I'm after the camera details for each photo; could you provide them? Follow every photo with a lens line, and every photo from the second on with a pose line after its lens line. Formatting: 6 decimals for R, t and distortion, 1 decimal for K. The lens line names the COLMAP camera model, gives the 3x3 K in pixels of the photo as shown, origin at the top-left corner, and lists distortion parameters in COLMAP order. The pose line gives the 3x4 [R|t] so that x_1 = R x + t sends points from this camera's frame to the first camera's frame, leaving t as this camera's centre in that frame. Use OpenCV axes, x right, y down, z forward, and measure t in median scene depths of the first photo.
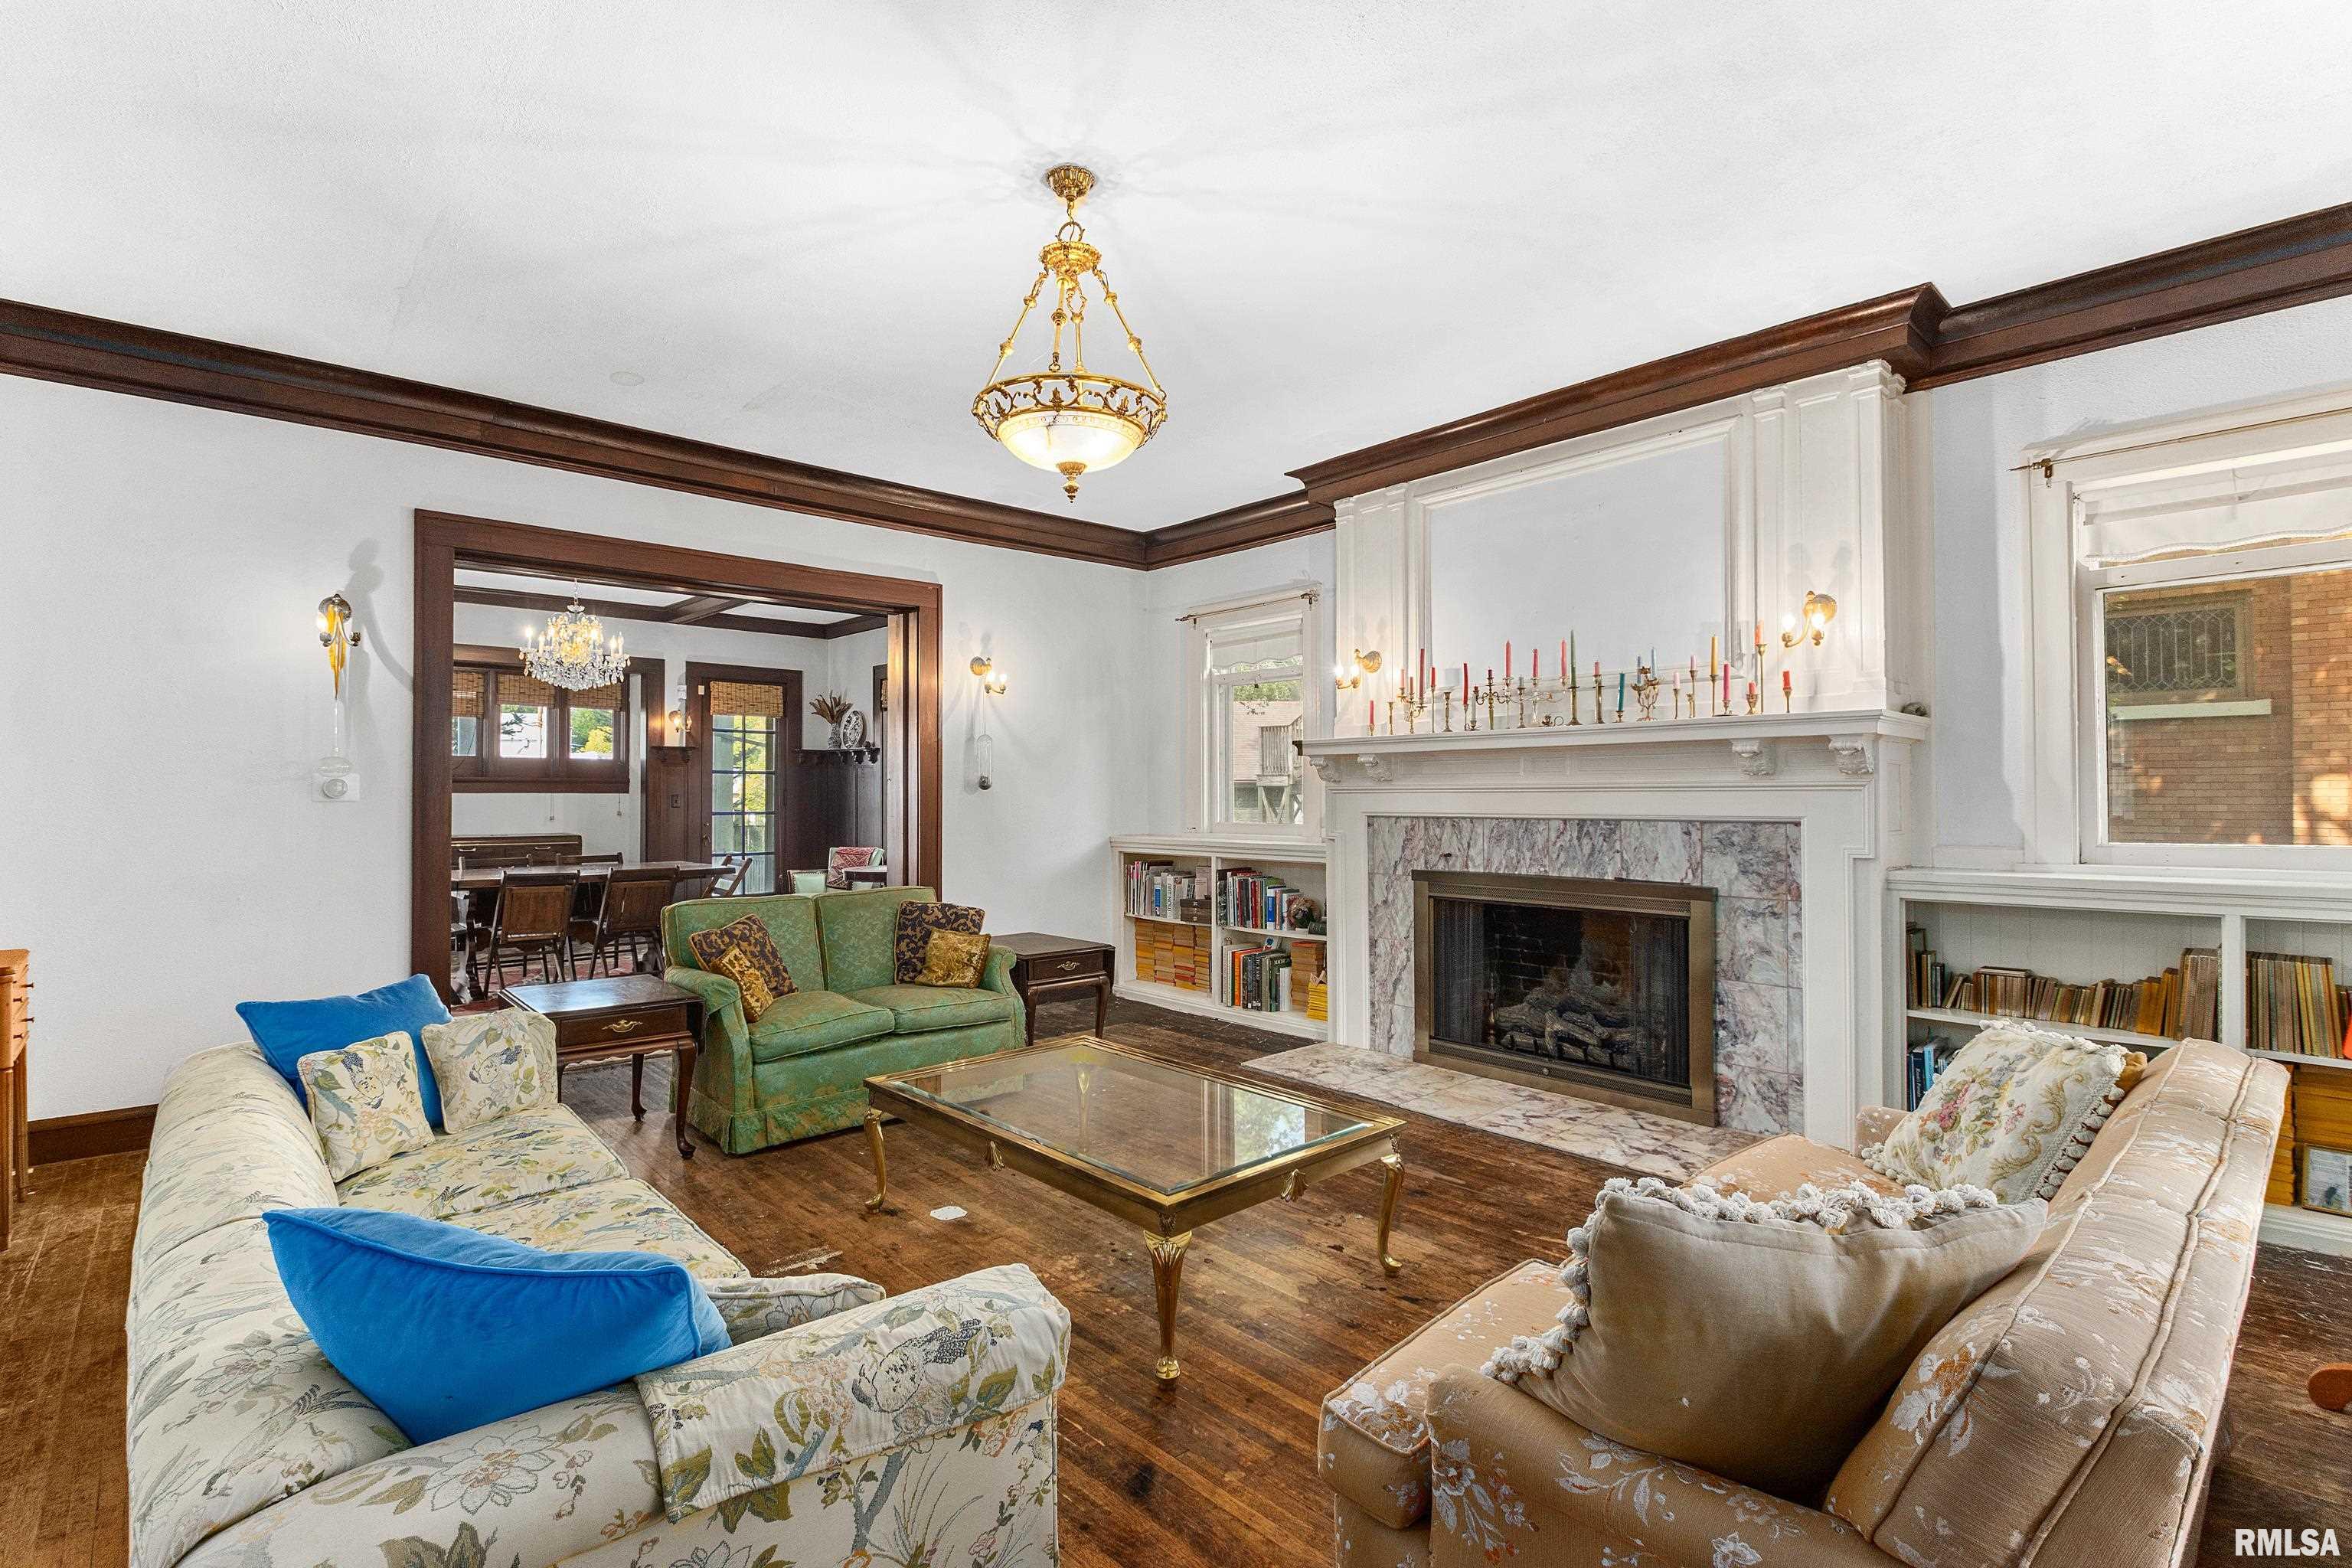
lens RADIAL K [[1084.6, 0, 1162.7], [0, 1084.6, 781.5], [0, 0, 1]] dist [0.033279, -0.040059]
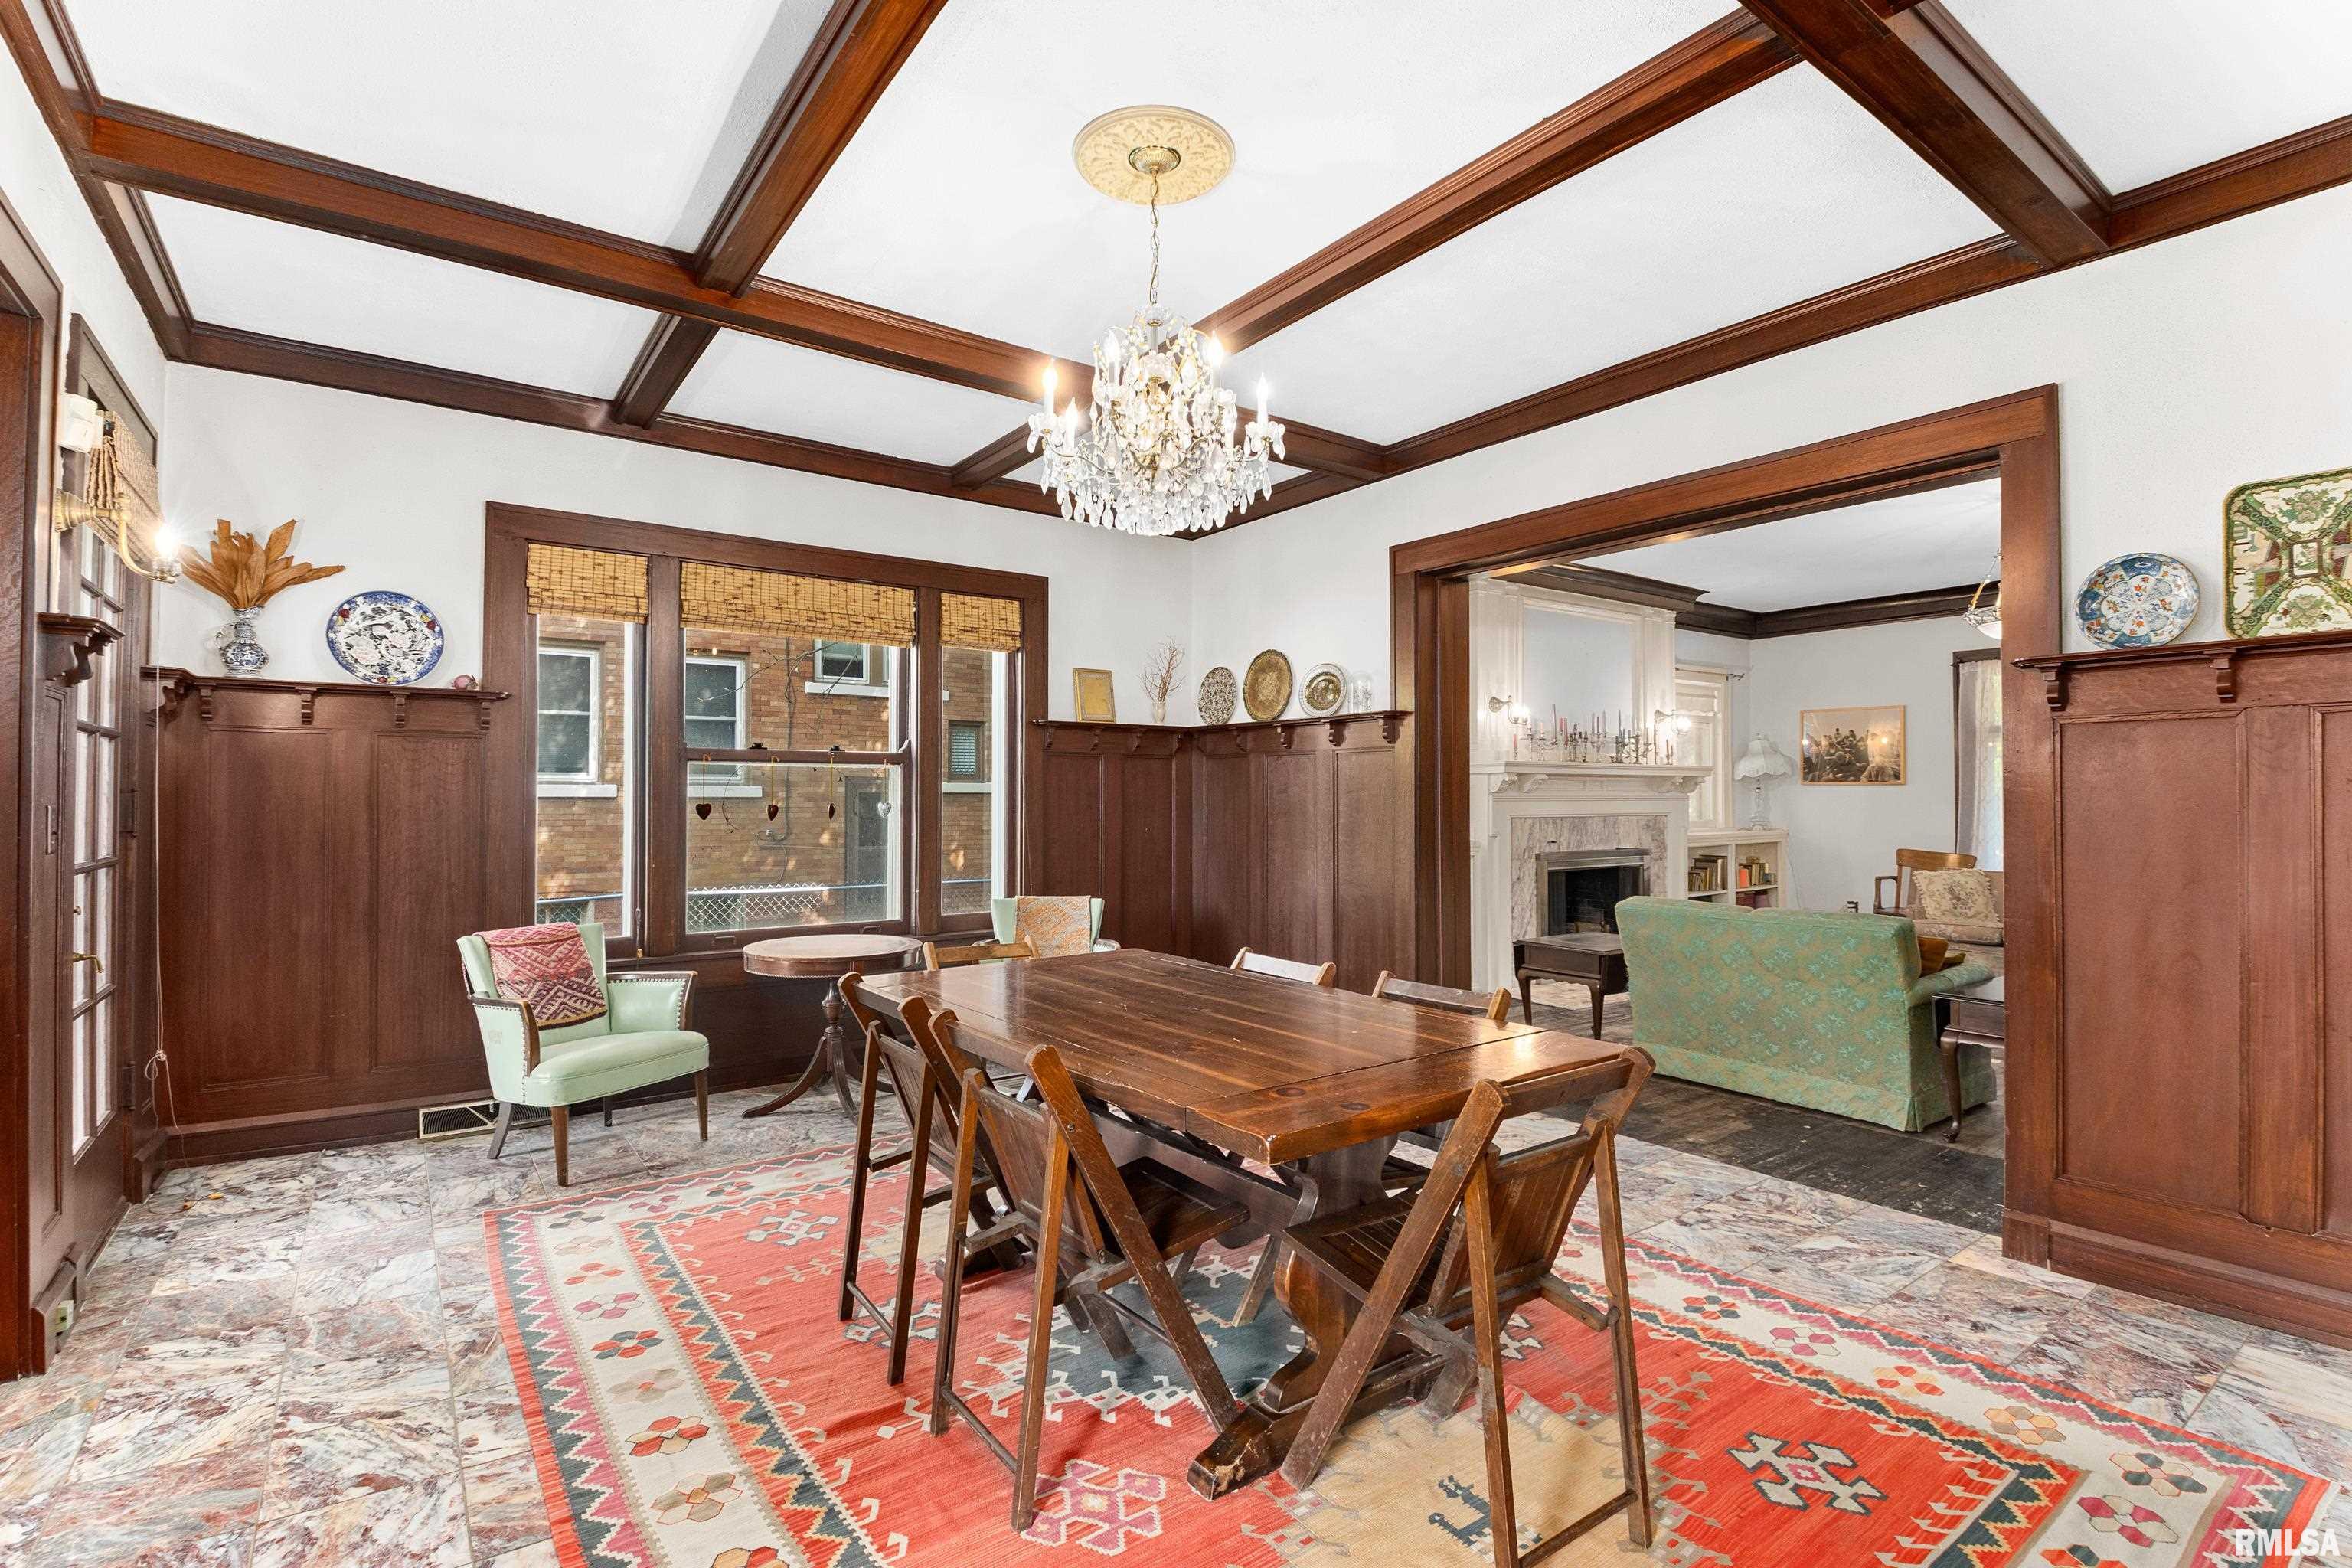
lens RADIAL K [[1084.6, 0, 1162.7], [0, 1084.6, 781.5], [0, 0, 1]] dist [0.033279, -0.040059]
pose [[0.111827, 0.014553, 0.993621, -1.455840], [-0.013672, 0.999821, -0.013105, 0.011513], [-0.993634, -0.012120, 0.112006, 1.521604]]
